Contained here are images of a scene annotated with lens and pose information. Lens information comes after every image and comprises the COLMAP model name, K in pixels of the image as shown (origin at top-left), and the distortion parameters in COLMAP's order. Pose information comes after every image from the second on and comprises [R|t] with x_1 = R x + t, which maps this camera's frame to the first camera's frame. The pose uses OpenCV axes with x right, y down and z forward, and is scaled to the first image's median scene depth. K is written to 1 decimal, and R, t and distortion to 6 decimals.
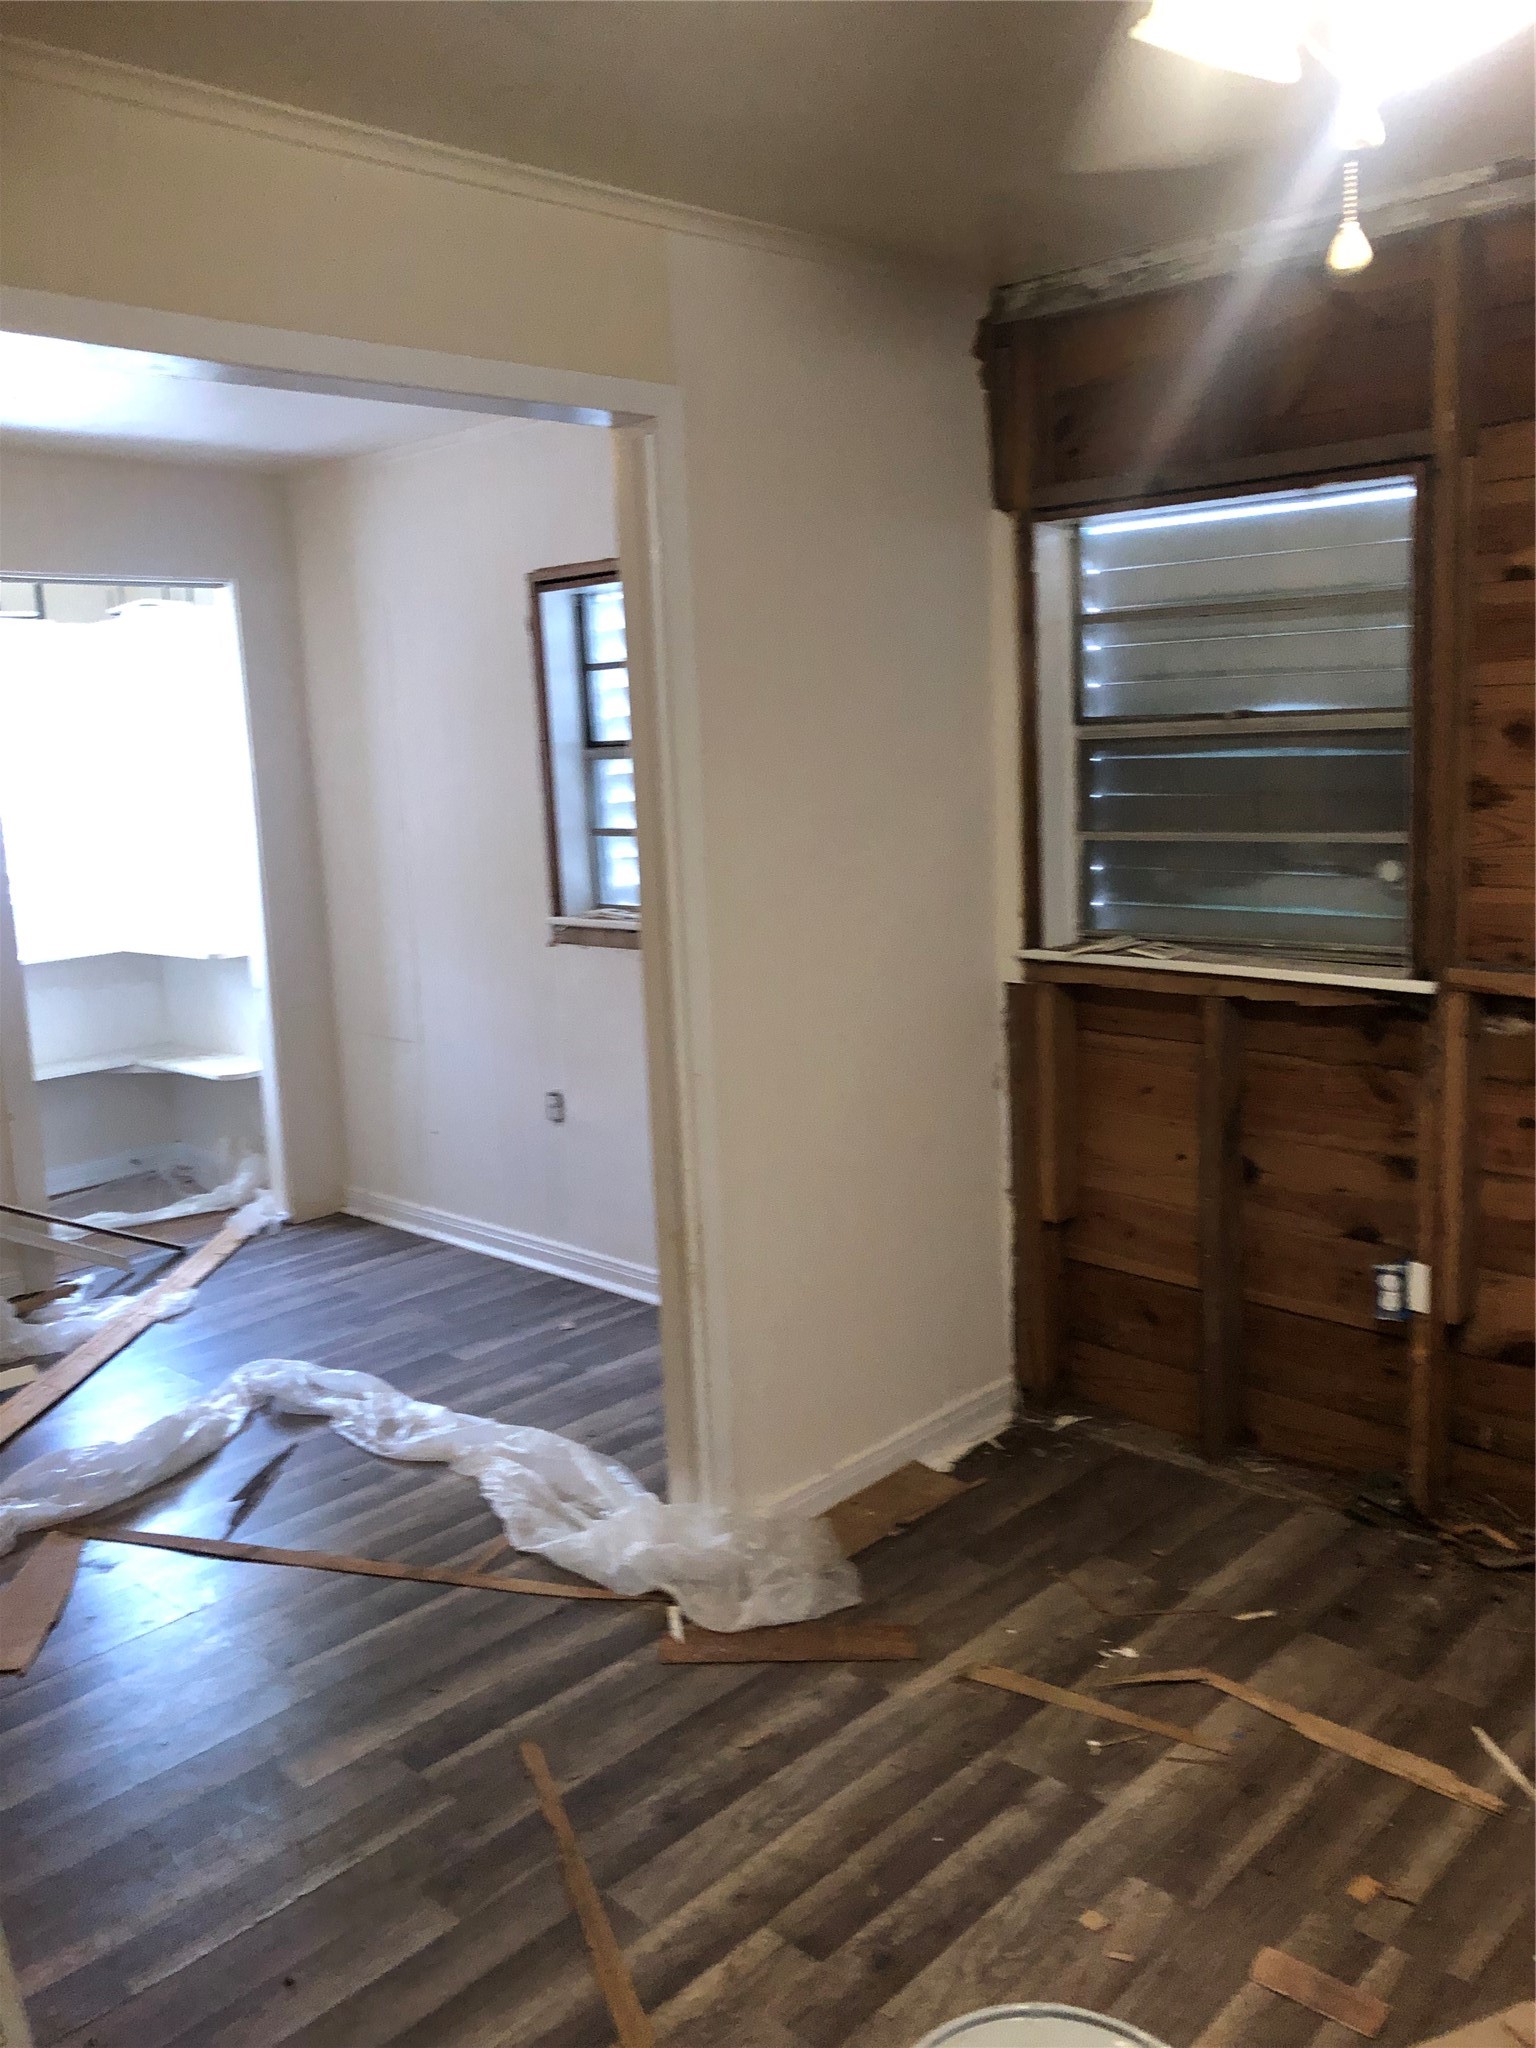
lens RADIAL K [[1680.8, 0, 771.3], [0, 1680.8, 1003.1], [0, 0, 1]] dist [0.093150, -0.103889]
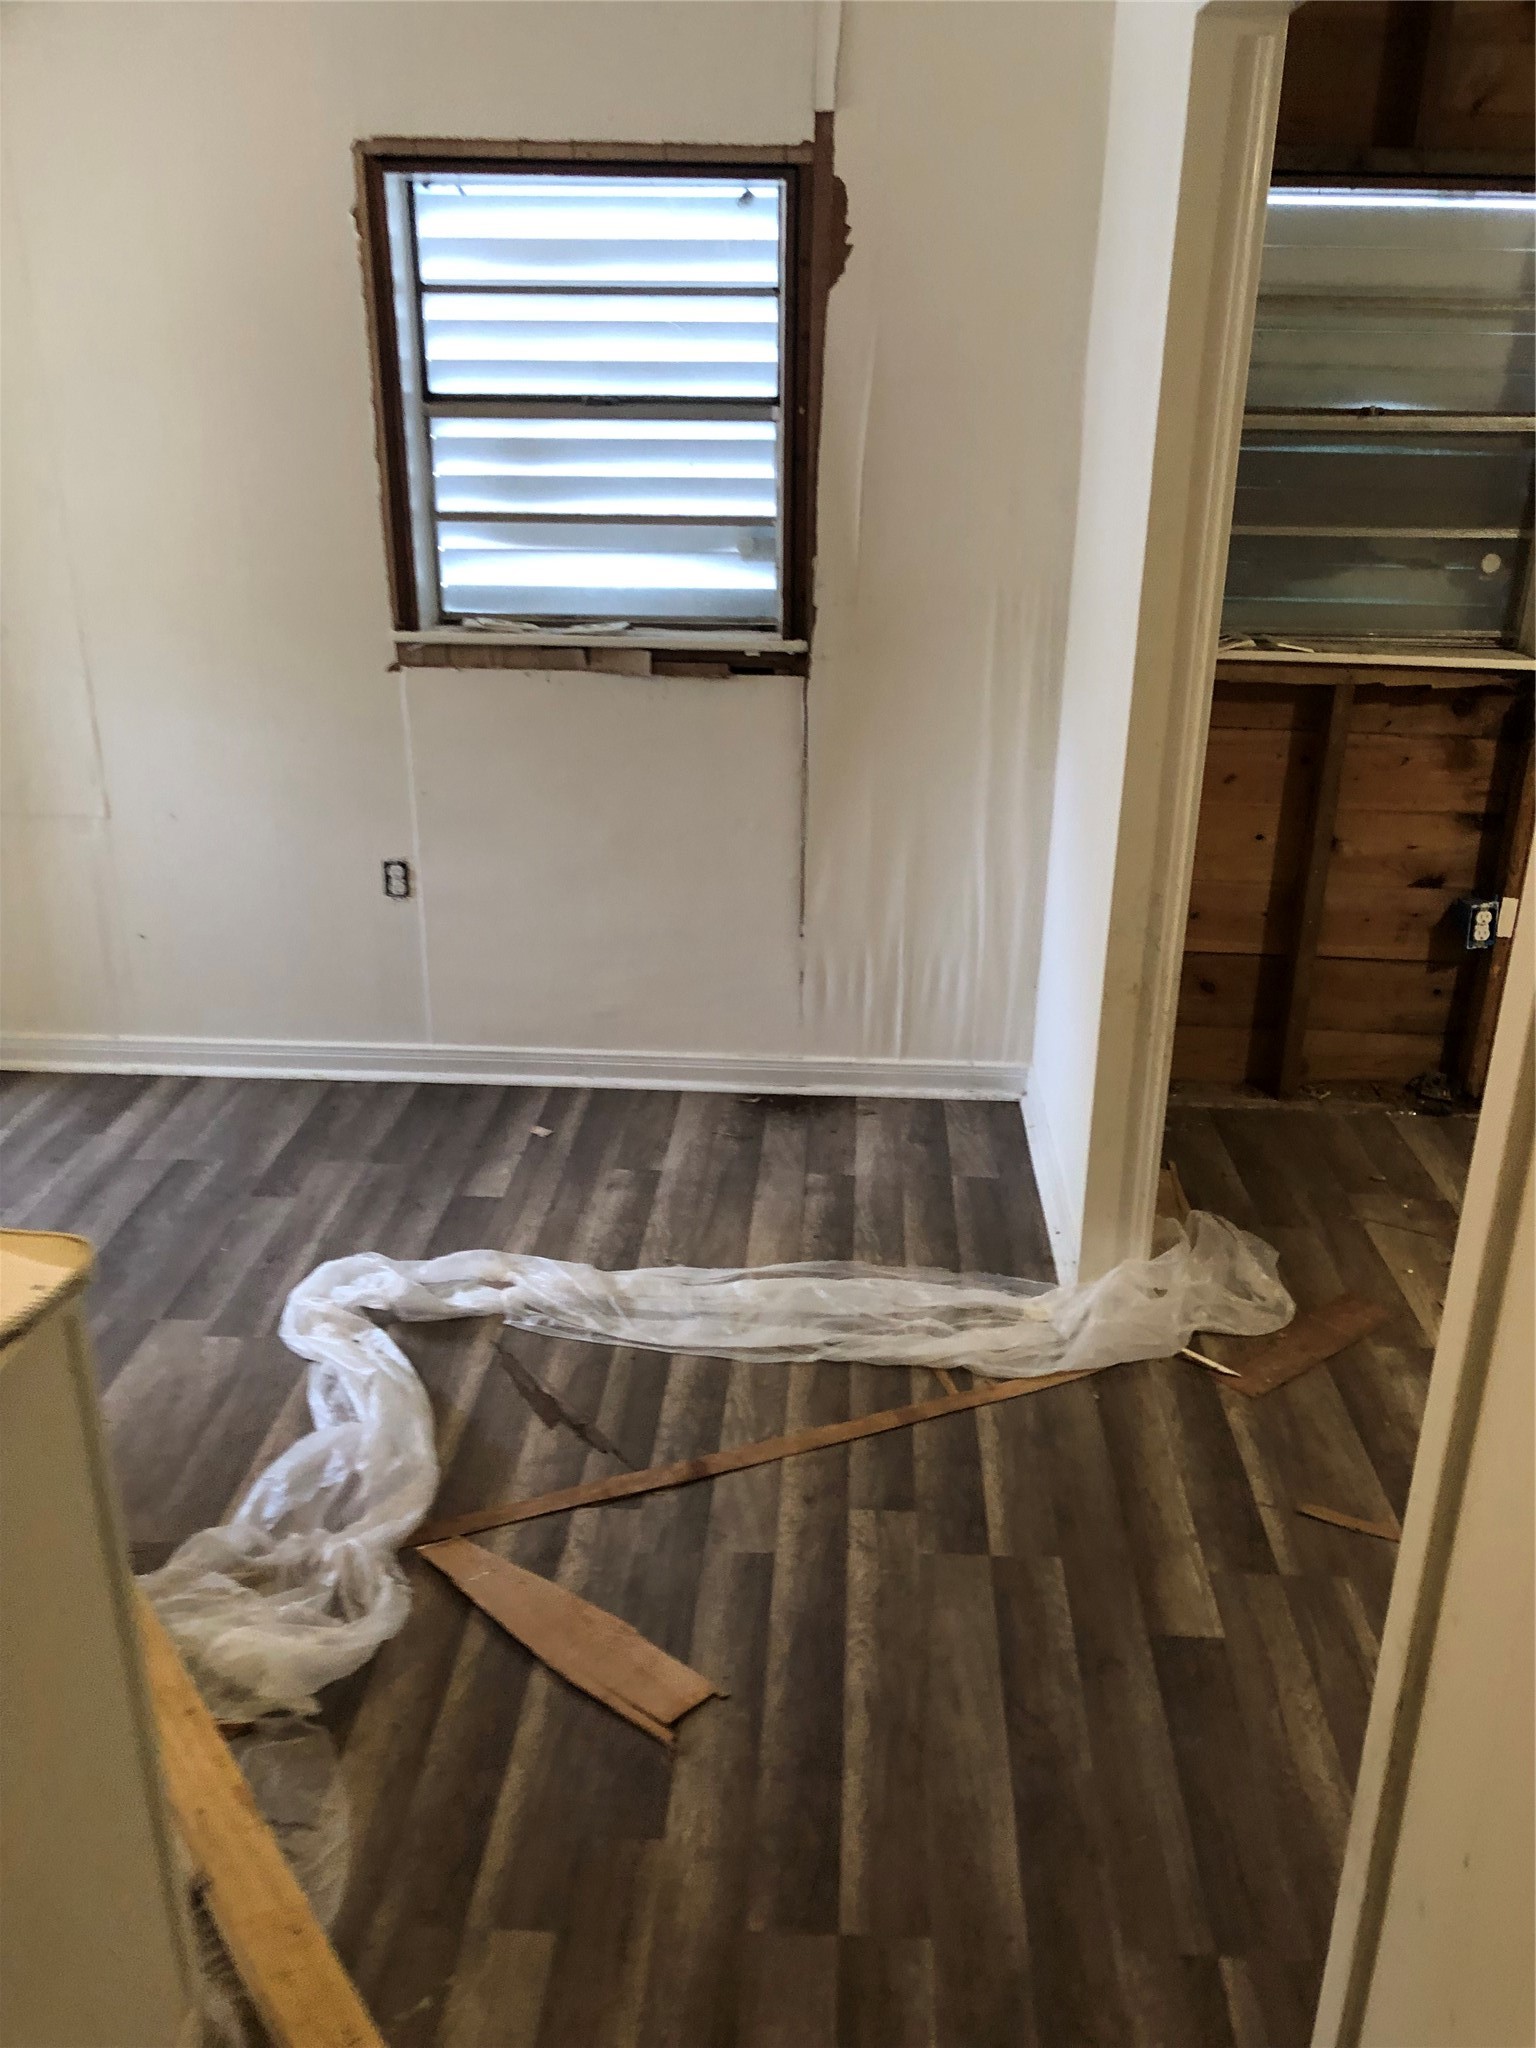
lens RADIAL K [[1643.8, 0, 808.9], [0, 1643.8, 1040.4], [0, 0, 1]] dist [0.012279, -0.001570]
pose [[0.744526, -0.198187, 0.637497, -0.713684], [0.058005, 0.970511, 0.233973, -0.049775], [-0.665069, -0.137221, 0.734067, 0.421212]]
